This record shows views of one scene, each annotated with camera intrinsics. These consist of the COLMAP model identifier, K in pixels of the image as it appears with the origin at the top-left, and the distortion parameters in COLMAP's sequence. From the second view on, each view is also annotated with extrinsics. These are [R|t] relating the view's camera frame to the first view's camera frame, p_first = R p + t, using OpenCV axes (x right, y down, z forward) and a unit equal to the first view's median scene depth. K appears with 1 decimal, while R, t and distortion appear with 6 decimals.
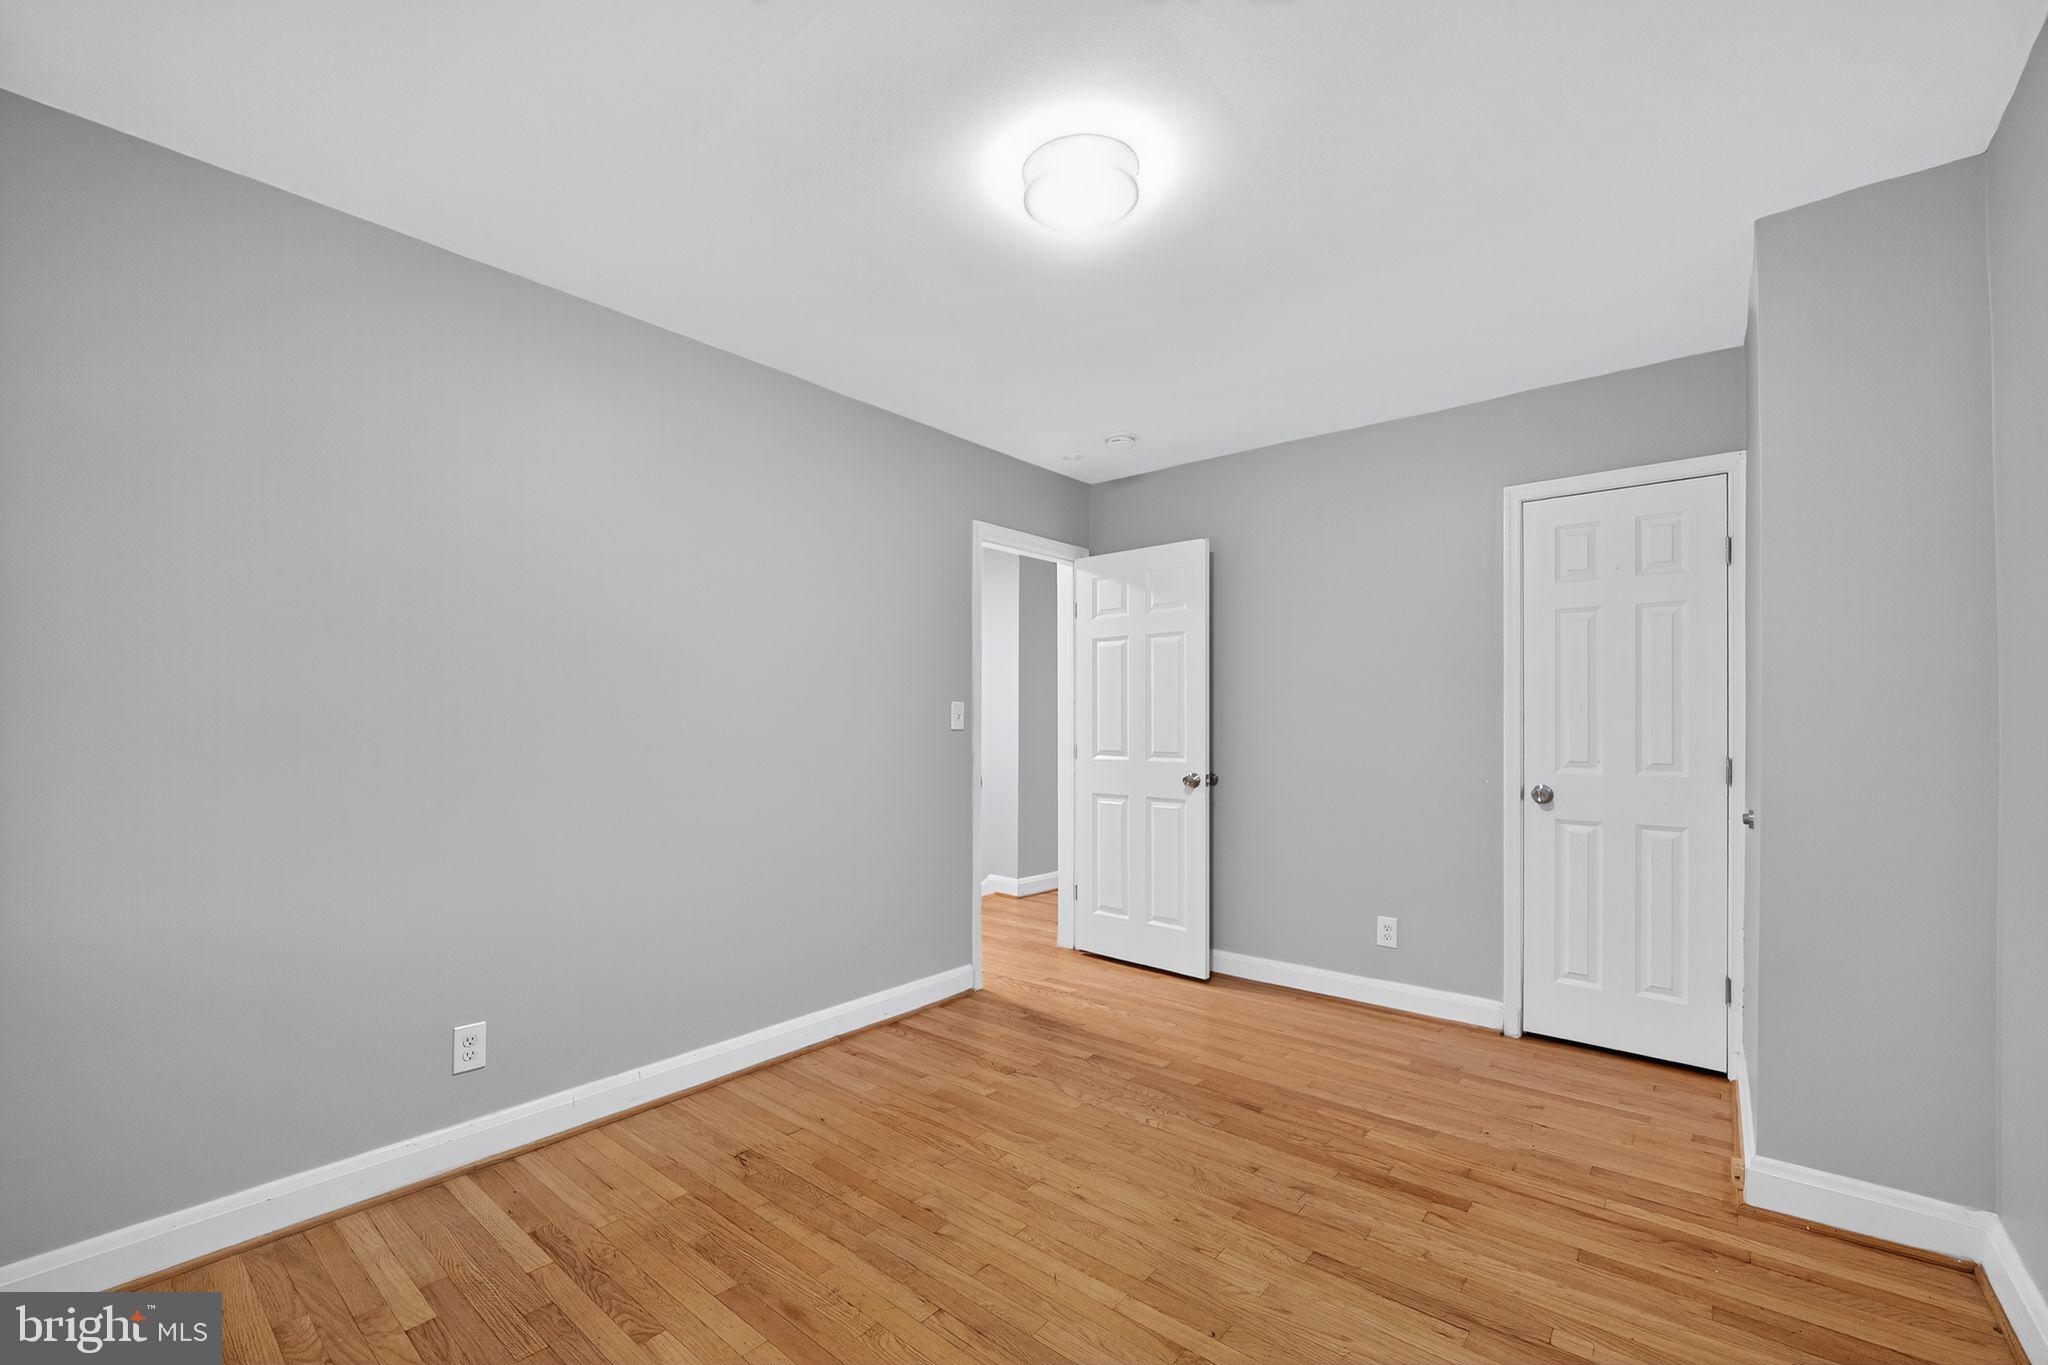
lens RADIAL K [[853.1, 0, 1015.6], [0, 853.1, 698.4], [0, 0, 1]] dist [-0.009585, 0.001609]
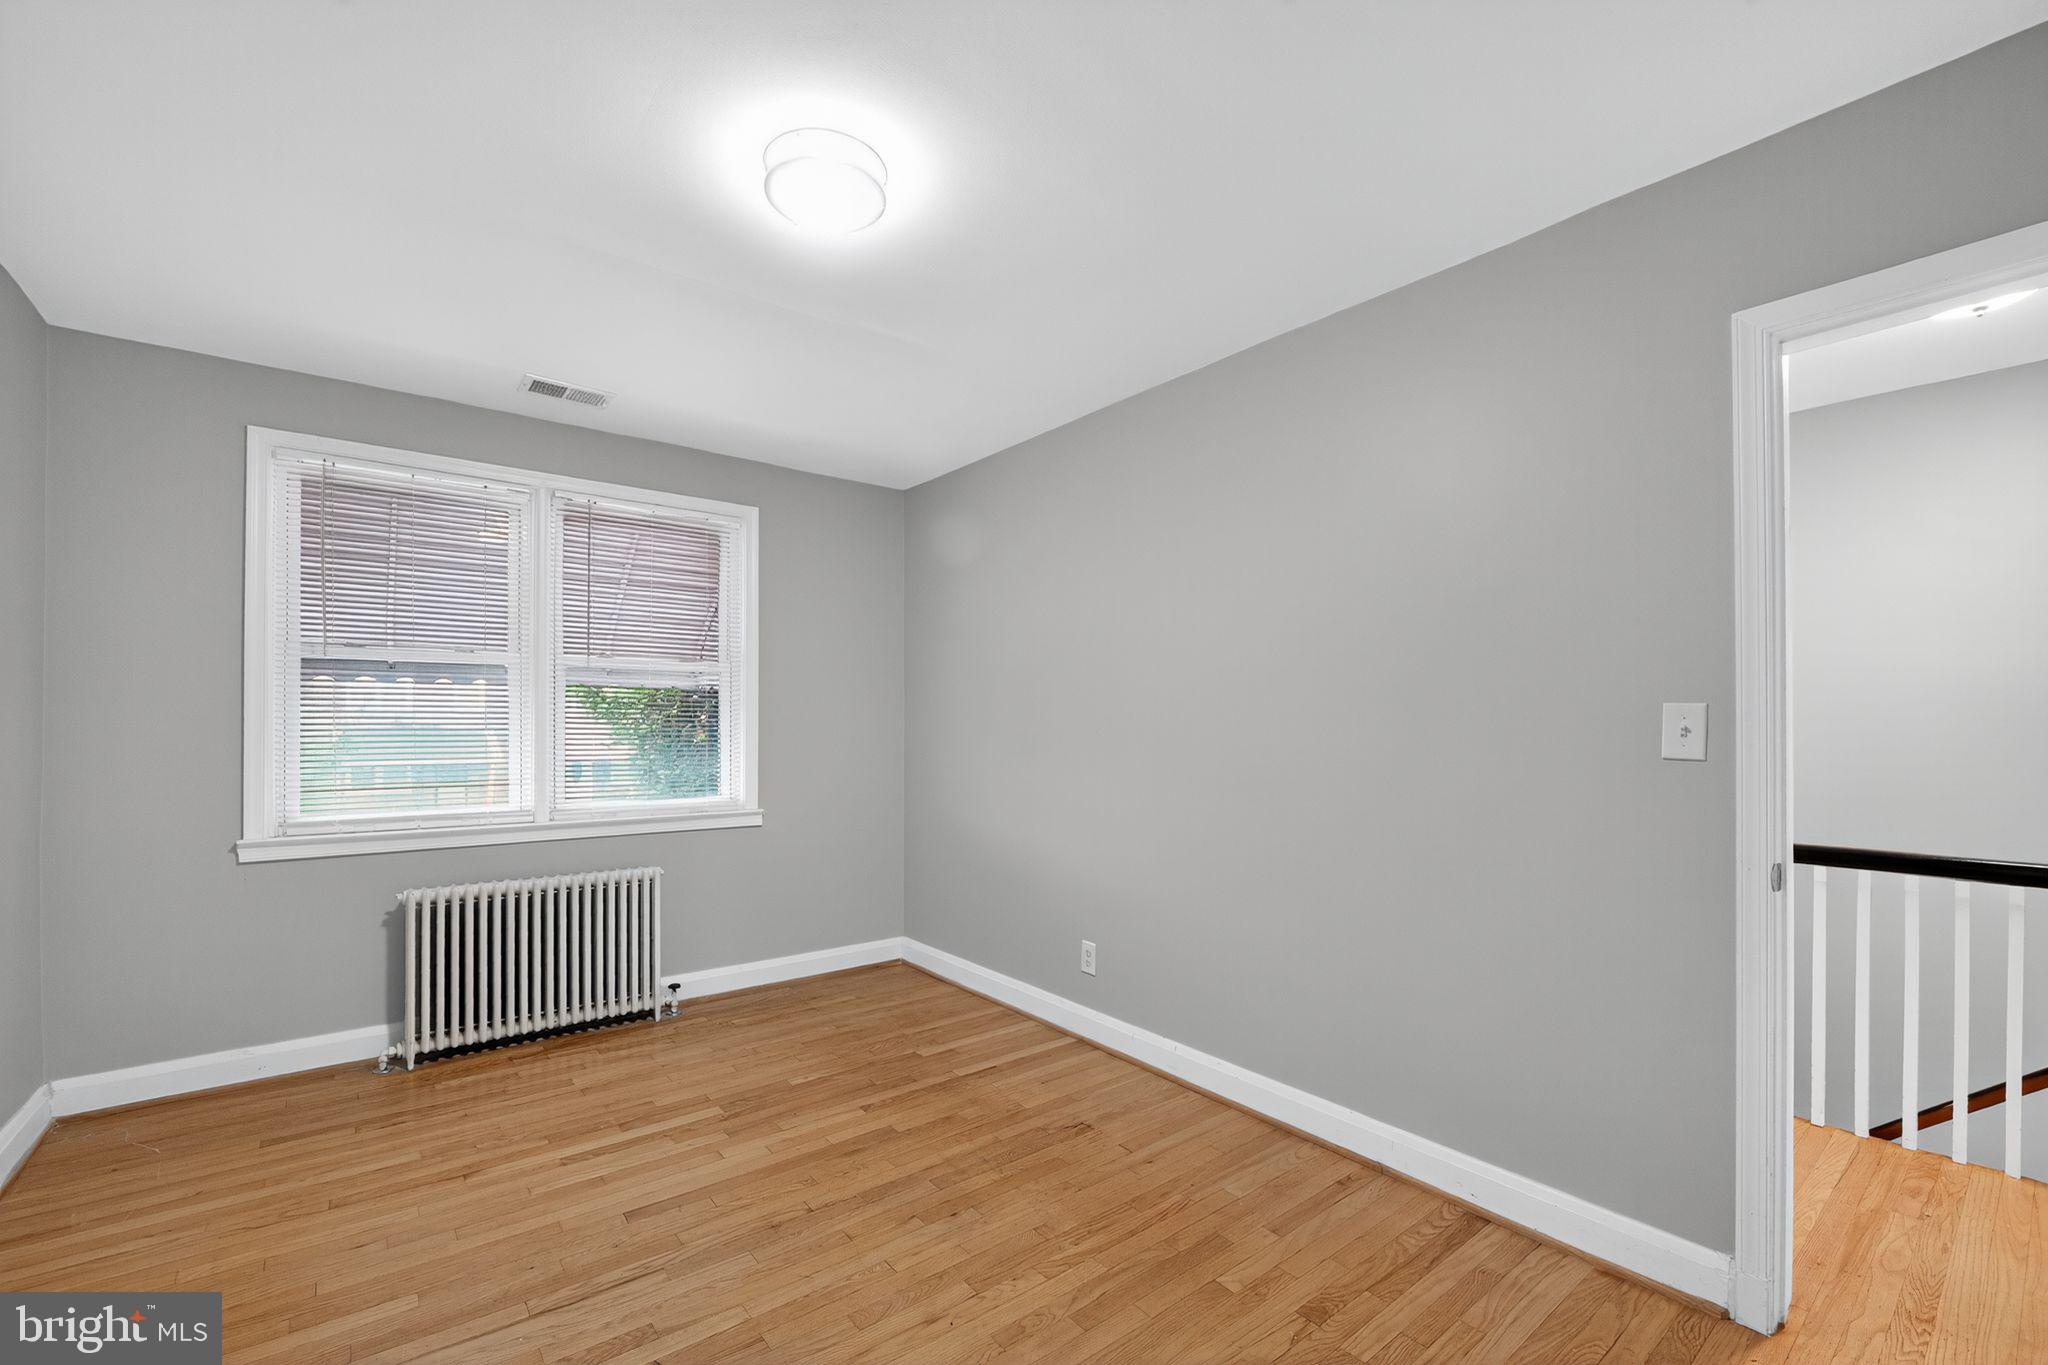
lens RADIAL K [[853.1, 0, 1010.3], [0, 853.1, 731.8], [0, 0, 1]] dist [-0.009585, 0.001609]
pose [[-0.216990, 0.009498, -0.976128, 0.826701], [0.023916, 0.999704, 0.004411, 0.015050], [0.975881, -0.022388, -0.217153, 1.224912]]
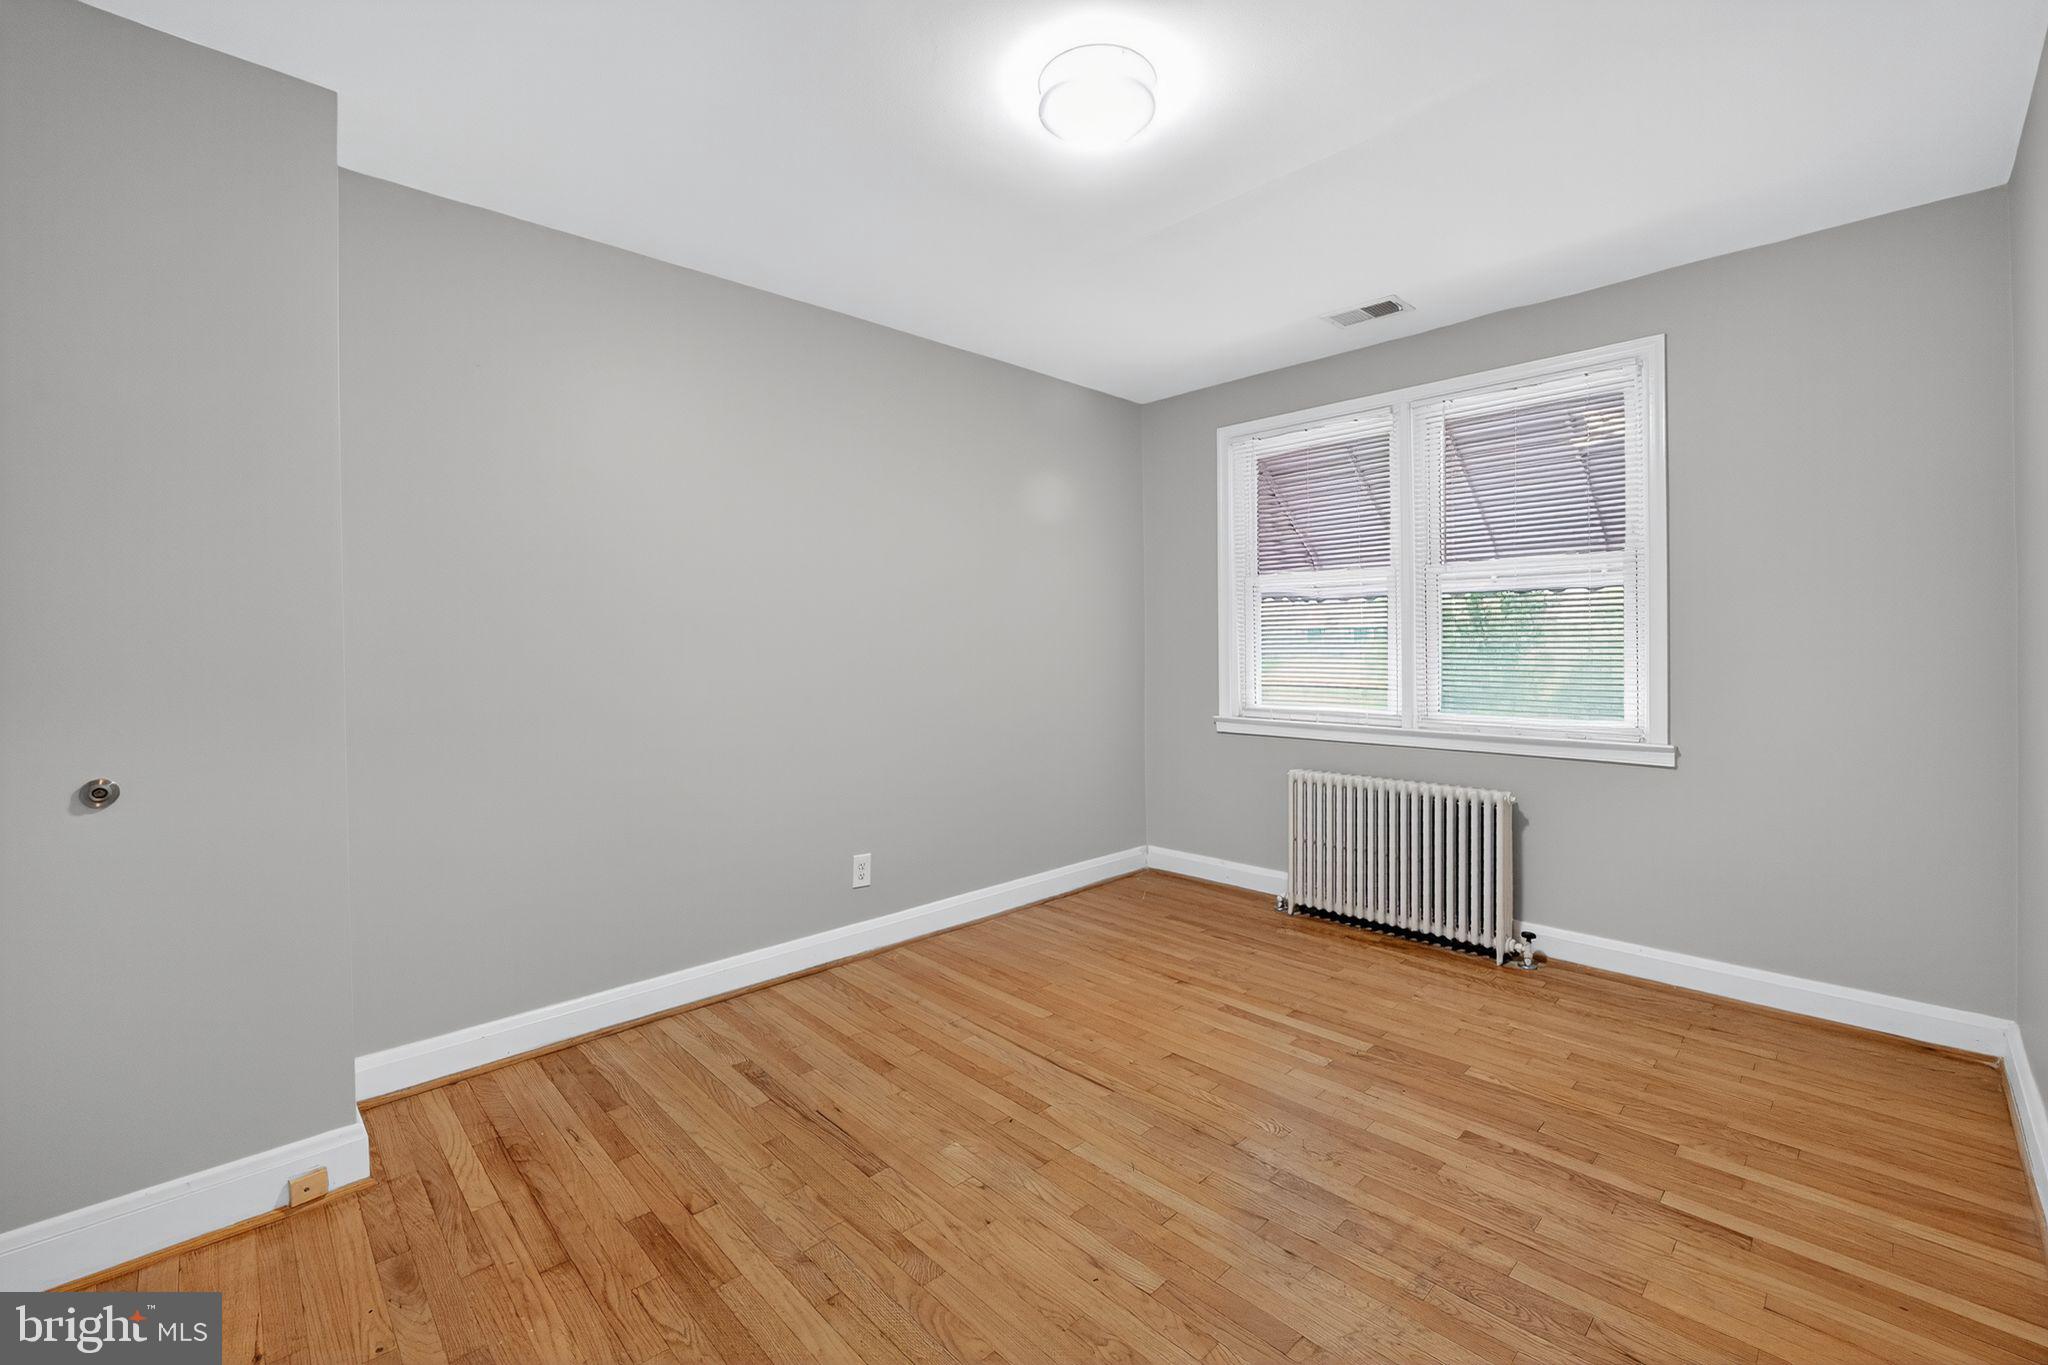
lens RADIAL K [[853.1, 0, 1019.0], [0, 853.1, 651.9], [0, 0, 1]] dist [-0.009585, 0.001609]
pose [[-0.993519, 0.009894, 0.113231, 0.050308], [0.007905, 0.999807, -0.018001, 0.047167], [-0.113387, -0.016989, -0.993406, 1.720763]]
